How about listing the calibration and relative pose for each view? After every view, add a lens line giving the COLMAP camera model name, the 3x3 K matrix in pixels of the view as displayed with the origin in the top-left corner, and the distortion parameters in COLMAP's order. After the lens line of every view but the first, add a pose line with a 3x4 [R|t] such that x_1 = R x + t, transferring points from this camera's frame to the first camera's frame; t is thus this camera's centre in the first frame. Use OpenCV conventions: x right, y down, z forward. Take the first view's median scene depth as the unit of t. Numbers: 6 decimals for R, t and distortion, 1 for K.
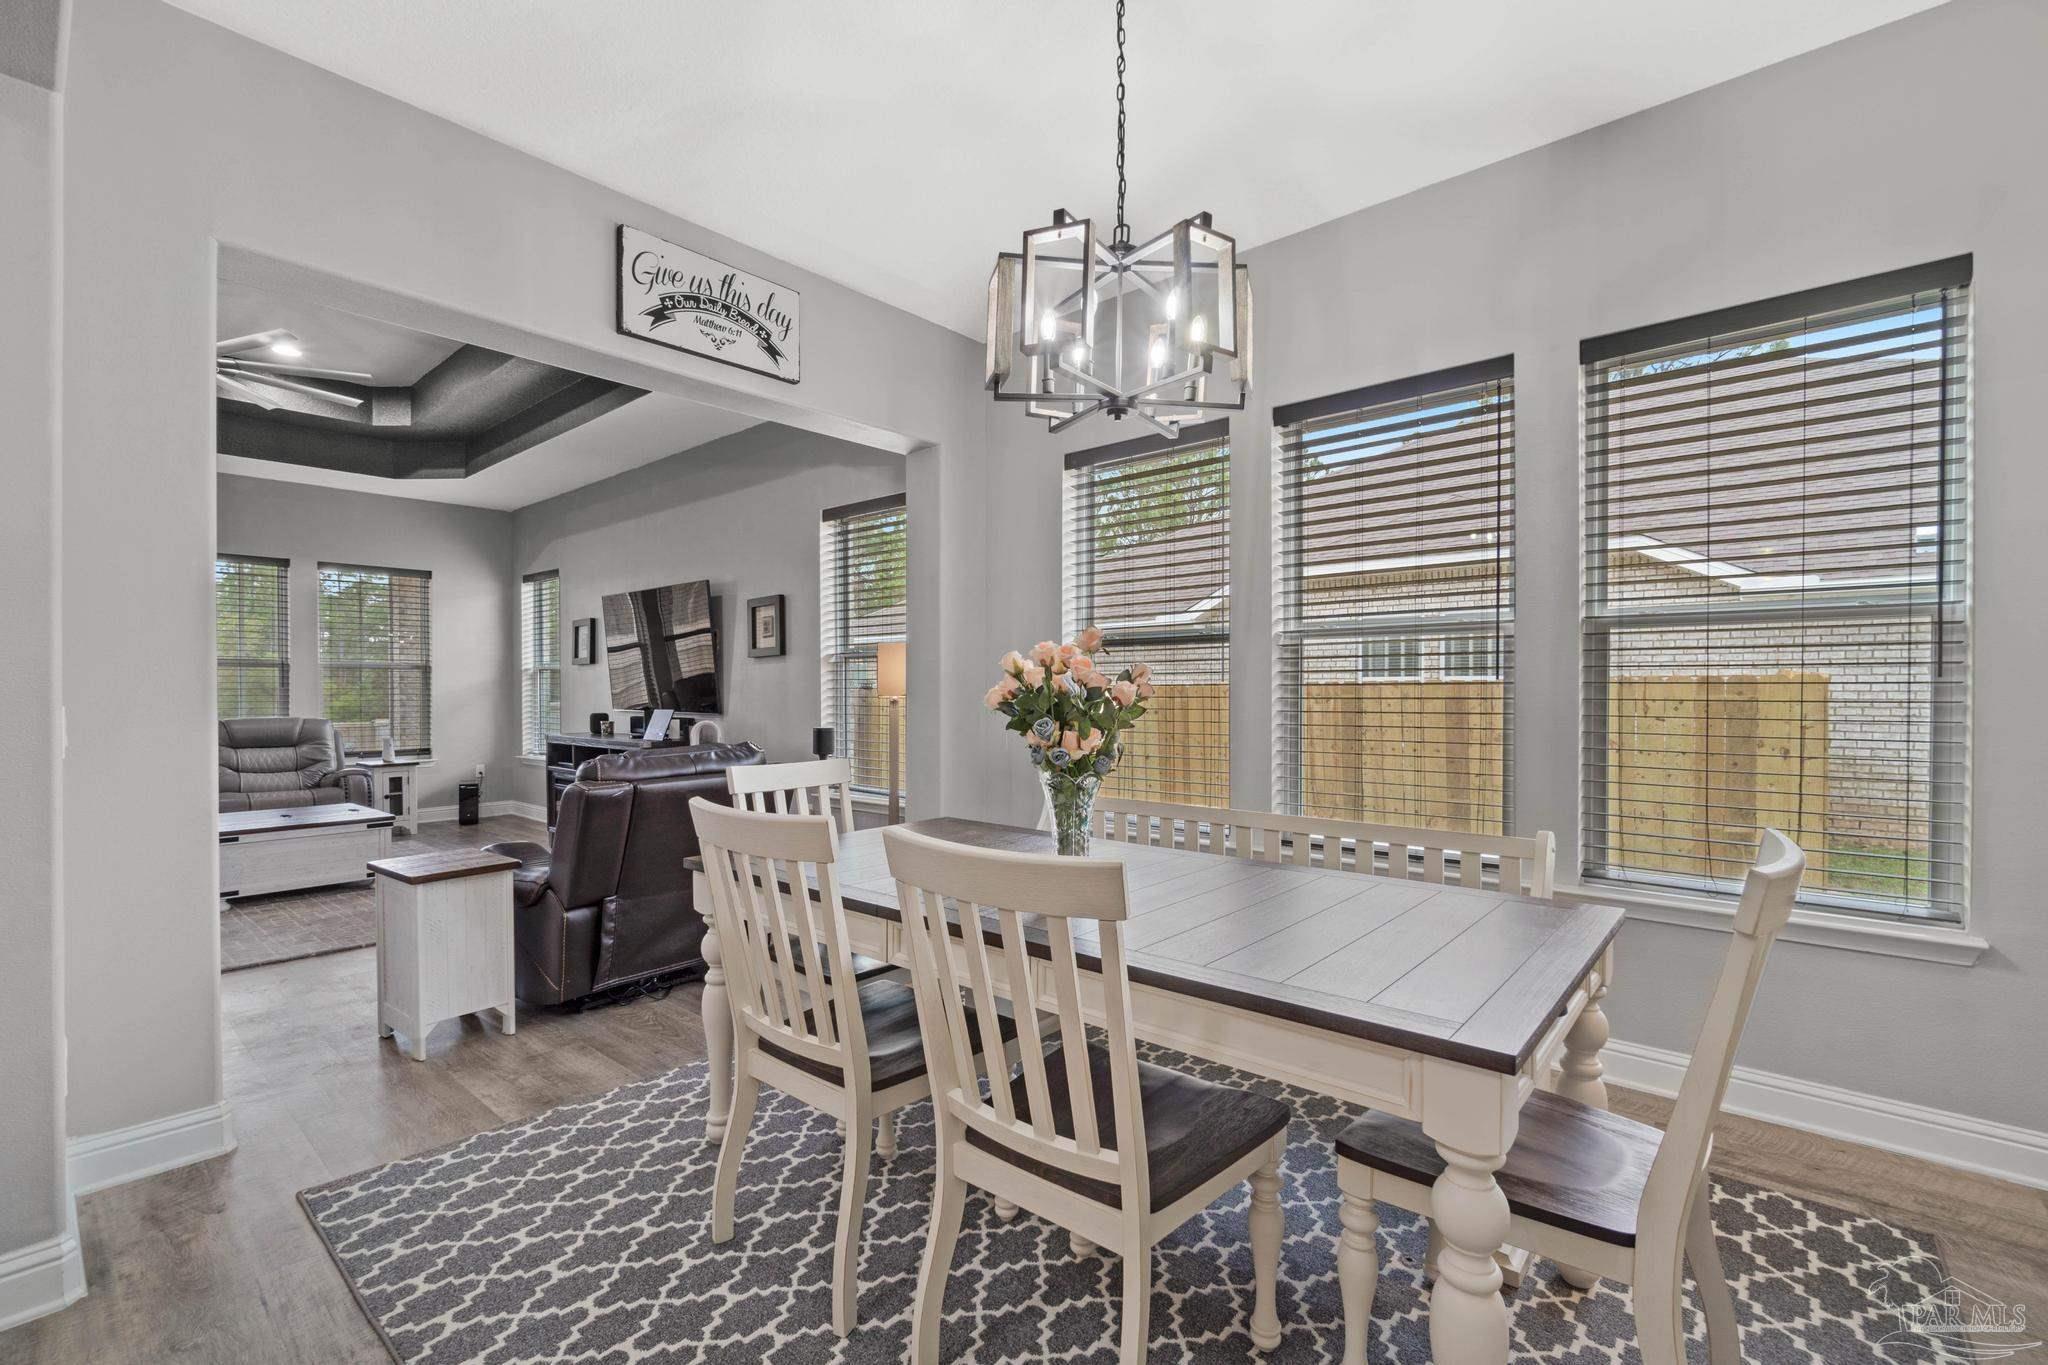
lens RADIAL K [[896.2, 0, 1019.1], [0, 896.2, 692.8], [0, 0, 1]] dist [-0.005109, 0.001048]
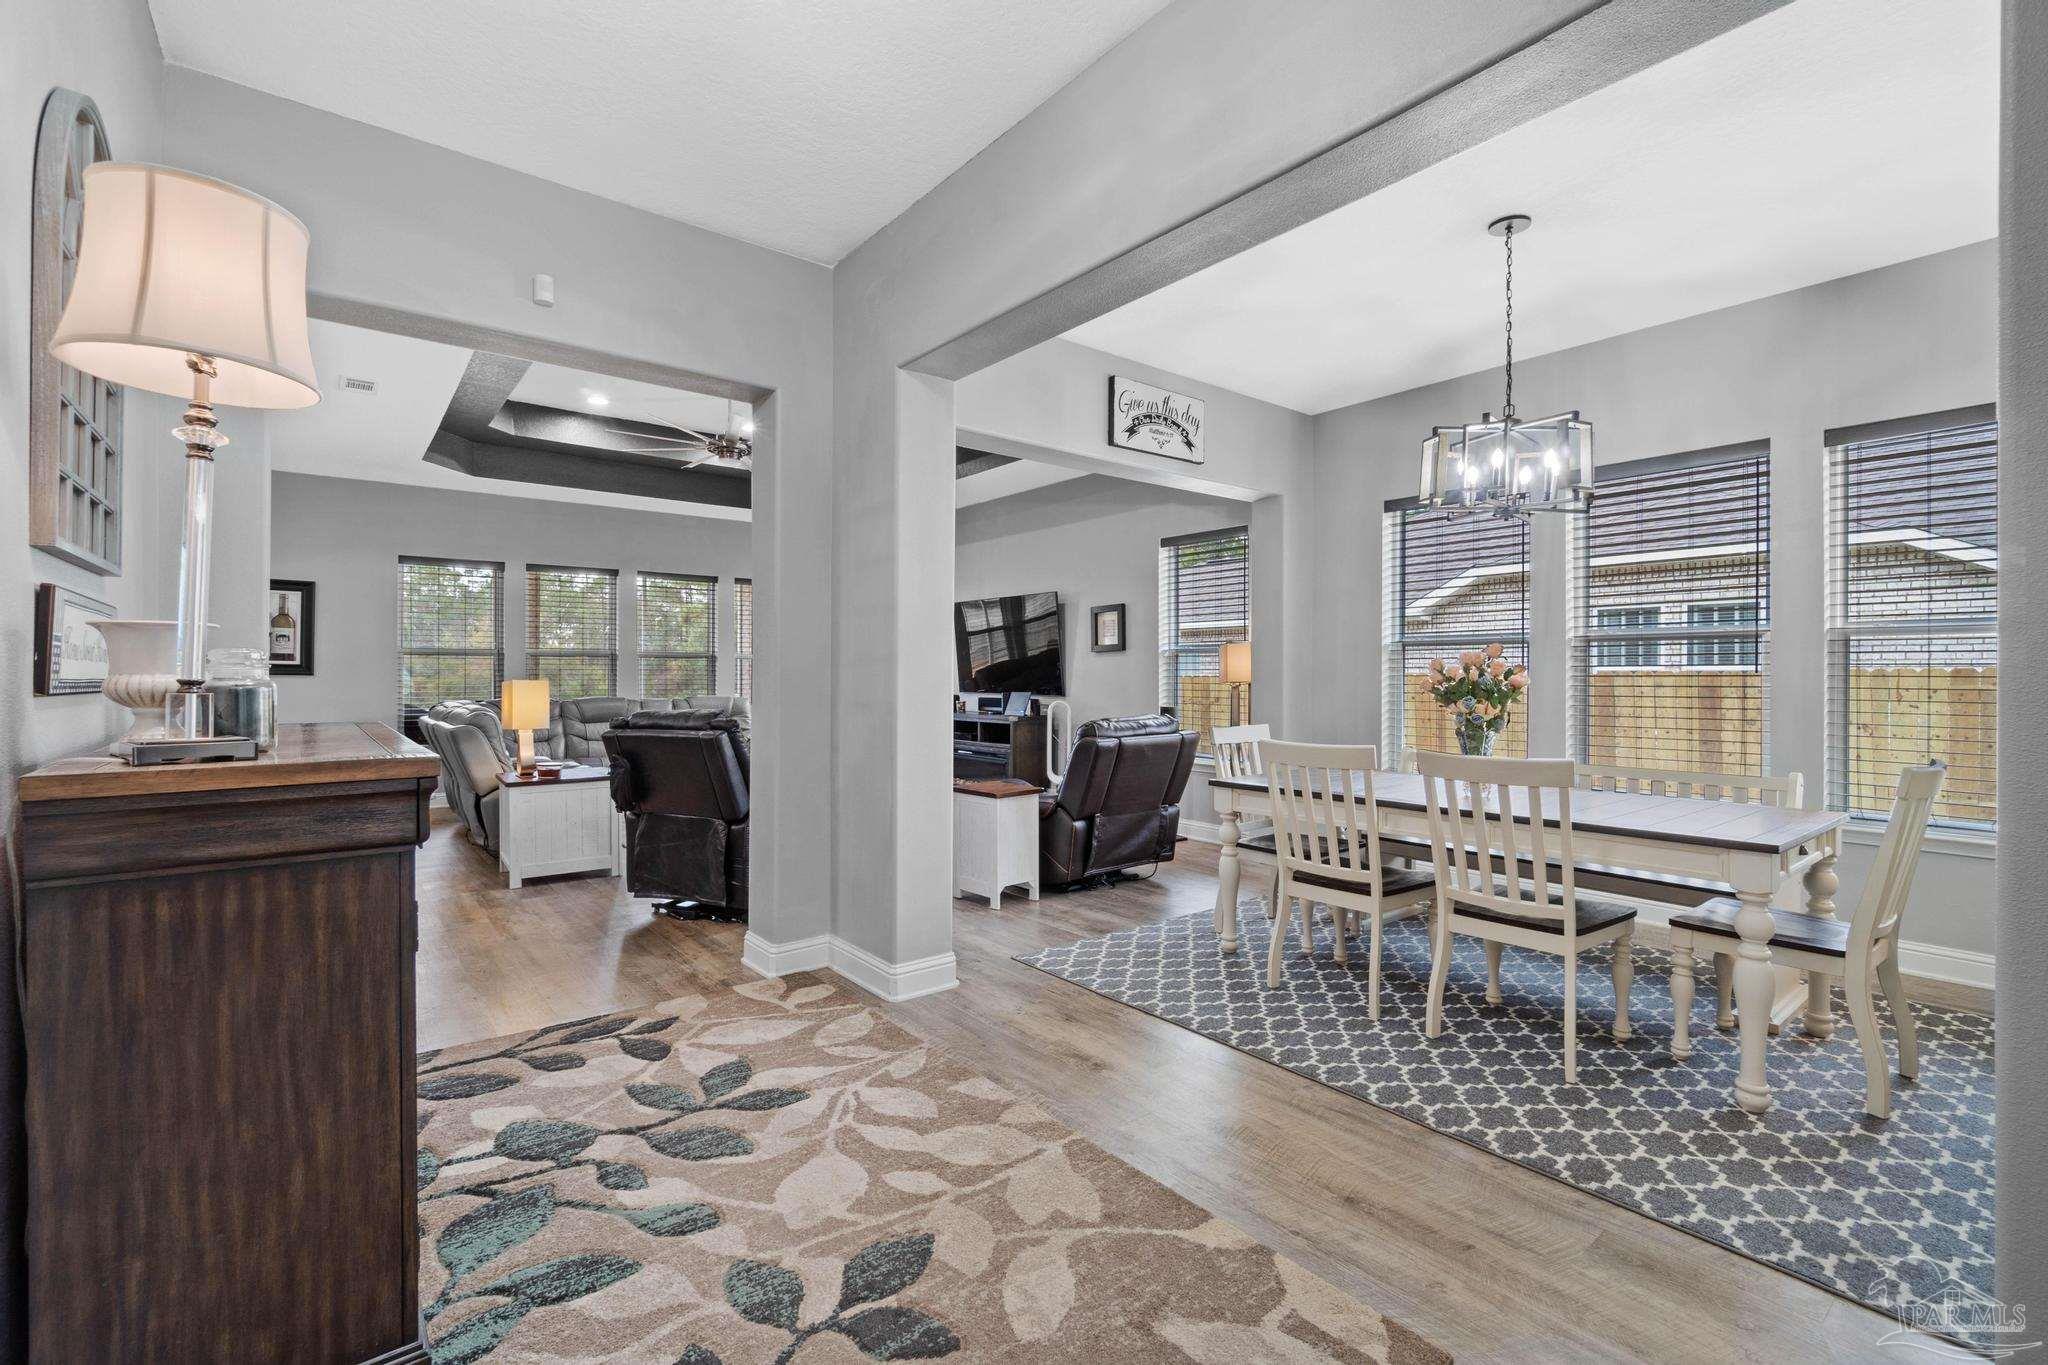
lens RADIAL K [[896.2, 0, 1026.6], [0, 896.2, 669.9], [0, 0, 1]] dist [-0.005109, 0.001048]
pose [[0.983512, 0.003657, -0.180808, -0.301774], [-0.005818, 0.999918, -0.011424, 0.001526], [0.180751, 0.012287, 0.983452, -0.520341]]
